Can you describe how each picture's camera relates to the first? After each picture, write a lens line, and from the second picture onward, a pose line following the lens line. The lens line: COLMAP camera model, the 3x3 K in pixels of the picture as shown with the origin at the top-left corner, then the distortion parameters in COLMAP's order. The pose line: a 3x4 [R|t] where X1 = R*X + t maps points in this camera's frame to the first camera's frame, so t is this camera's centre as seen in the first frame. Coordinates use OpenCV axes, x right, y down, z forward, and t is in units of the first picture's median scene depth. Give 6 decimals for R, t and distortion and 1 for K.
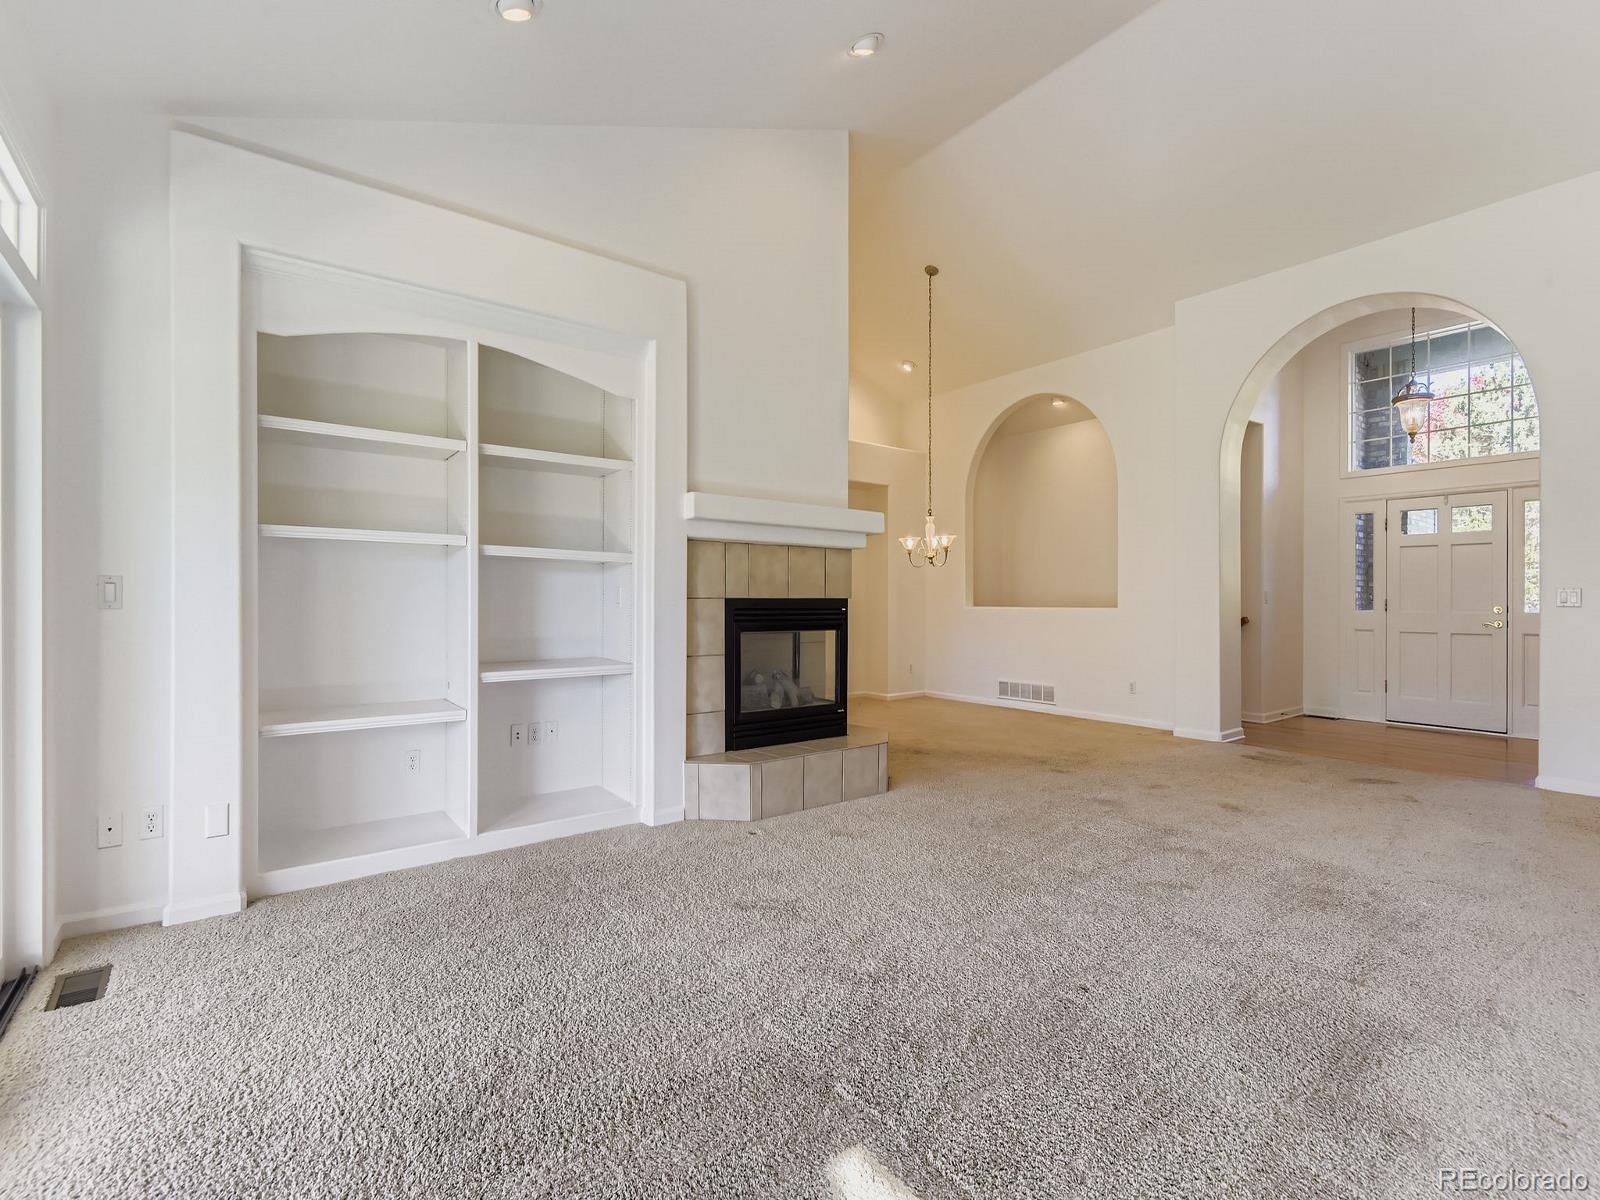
lens RADIAL K [[738.0, 0, 809.7], [0, 738.0, 606.2], [0, 0, 1]] dist [-0.002715, -0.000878]
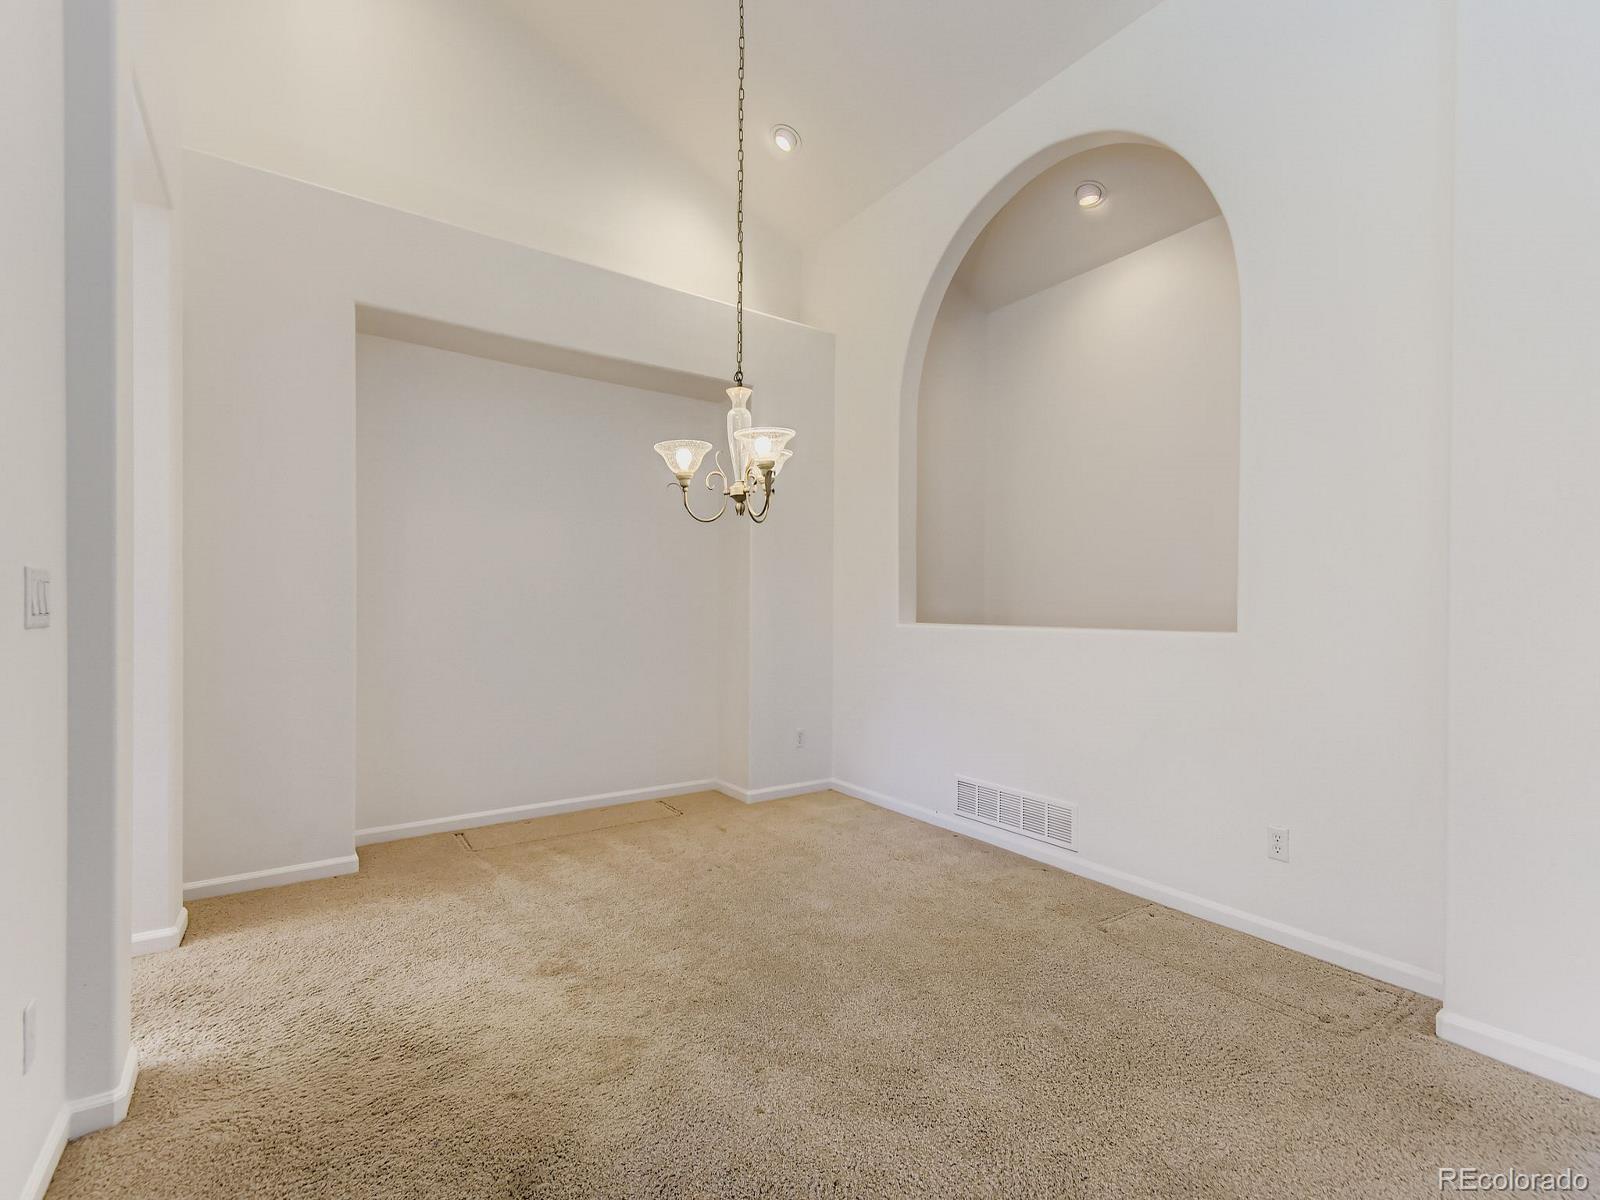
lens RADIAL K [[727.9, 0, 799.1], [0, 727.9, 625.2], [0, 0, 1]] dist [0.000397, -0.000094]
pose [[0.997949, 0.009383, -0.063318, 0.187404], [-0.008625, 0.999888, 0.012243, -0.003658], [0.063426, -0.011672, 0.997918, 0.535240]]
